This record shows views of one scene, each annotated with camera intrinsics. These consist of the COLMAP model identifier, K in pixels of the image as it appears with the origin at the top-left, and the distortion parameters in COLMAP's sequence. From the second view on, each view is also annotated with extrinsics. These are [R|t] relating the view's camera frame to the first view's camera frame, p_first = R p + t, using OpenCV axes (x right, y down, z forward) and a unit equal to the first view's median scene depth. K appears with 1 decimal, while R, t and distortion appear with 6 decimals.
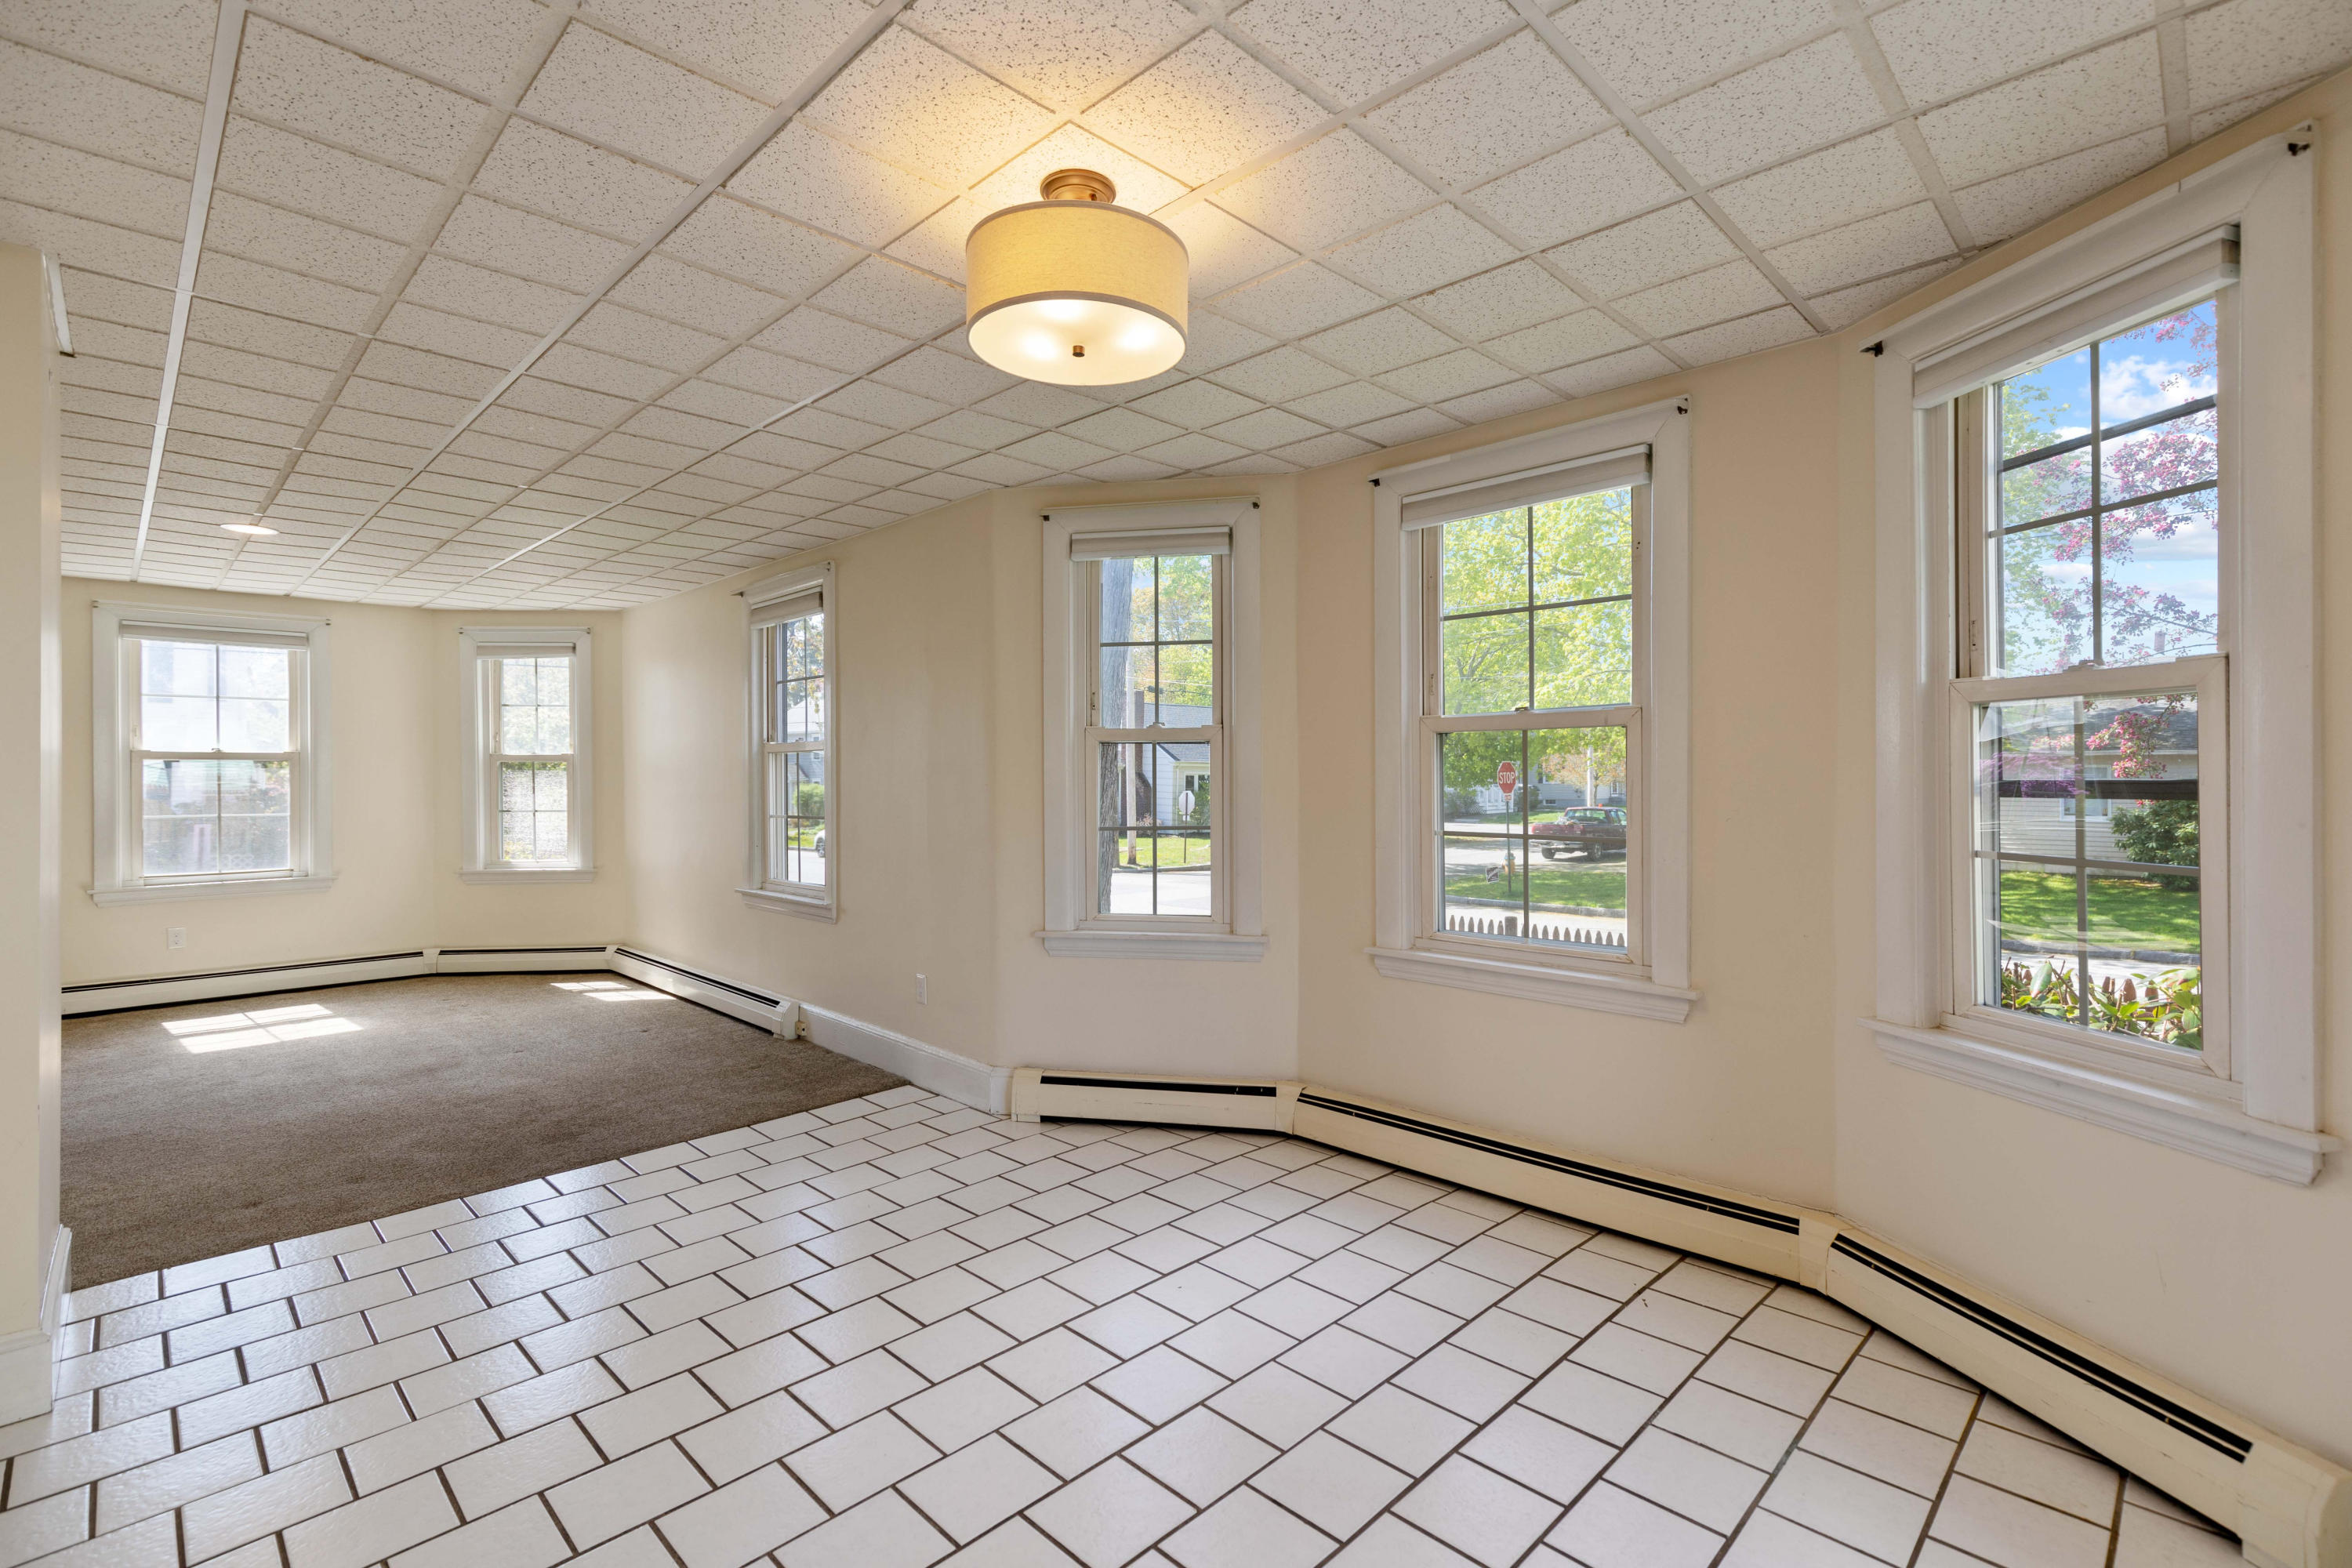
lens RADIAL K [[1062.6, 0, 1183.6], [0, 1062.6, 772.2], [0, 0, 1]] dist [0.009288, -0.001346]
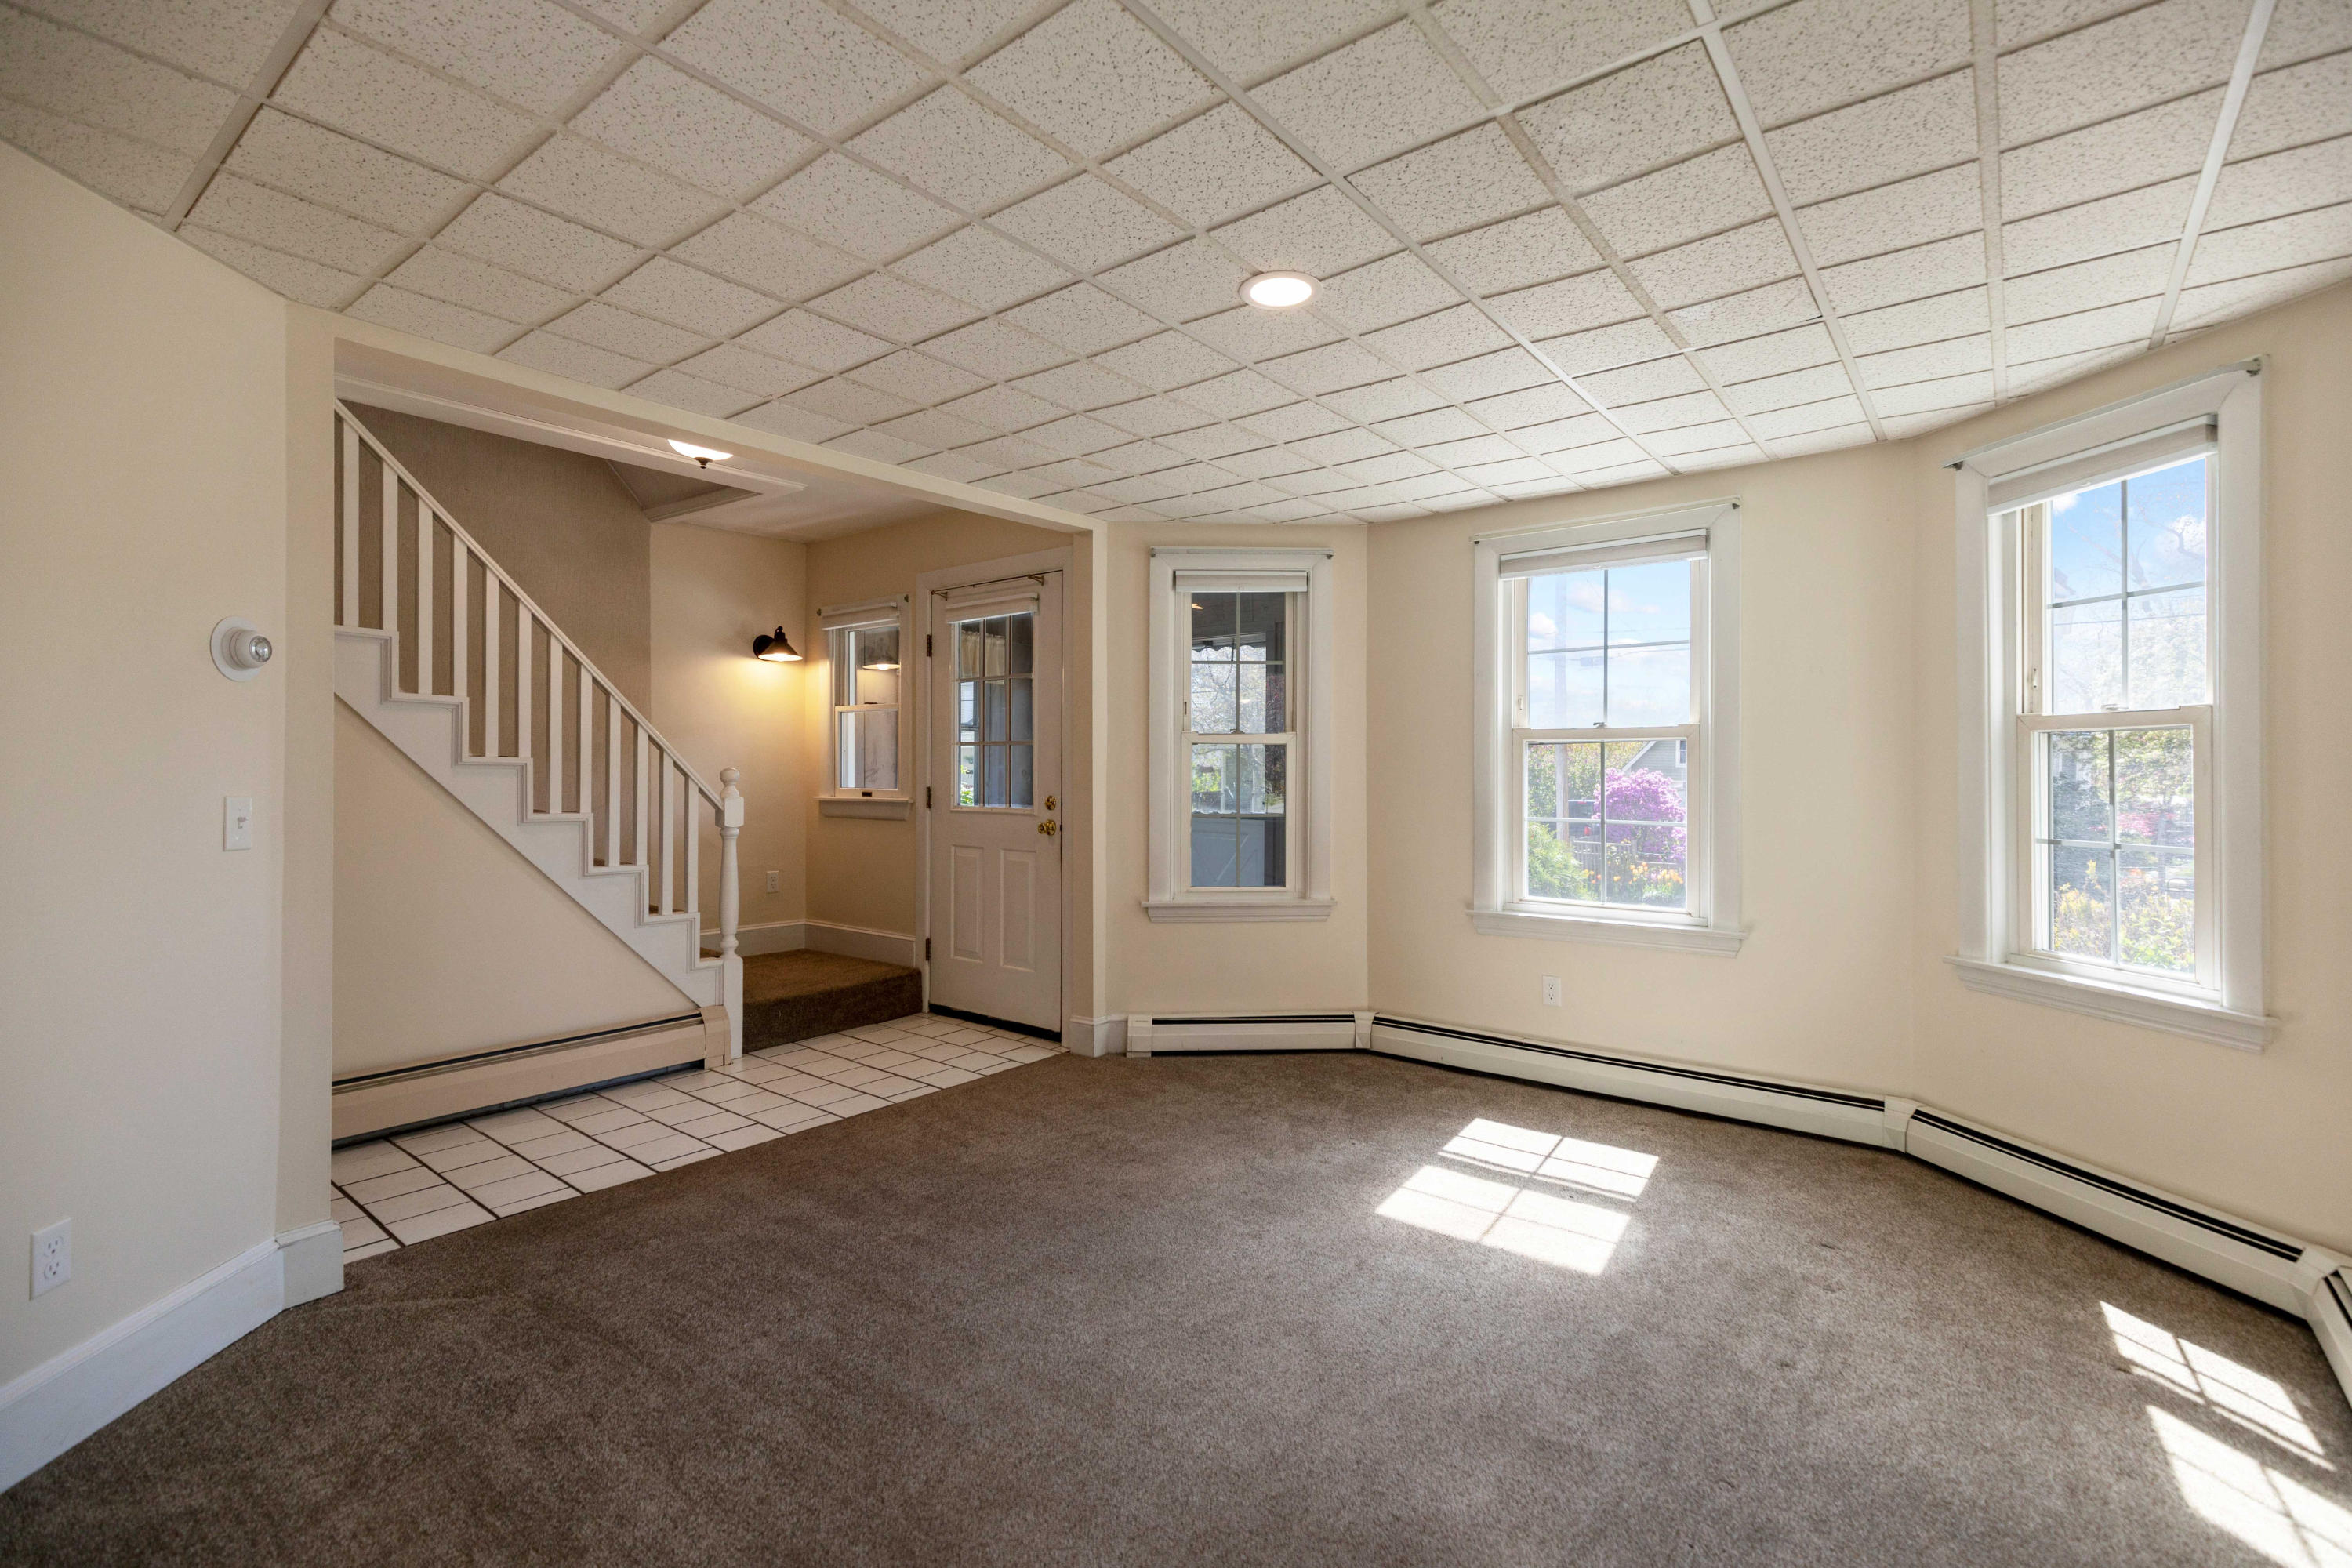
lens RADIAL K [[1062.6, 0, 1162.6], [0, 1062.6, 779.5], [0, 0, 1]] dist [0.009288, -0.001346]
pose [[0.099841, 0.007641, -0.994974, -0.232306], [-0.005335, 0.999960, 0.007144, 0.009602], [0.994989, 0.004595, 0.099878, 0.594654]]
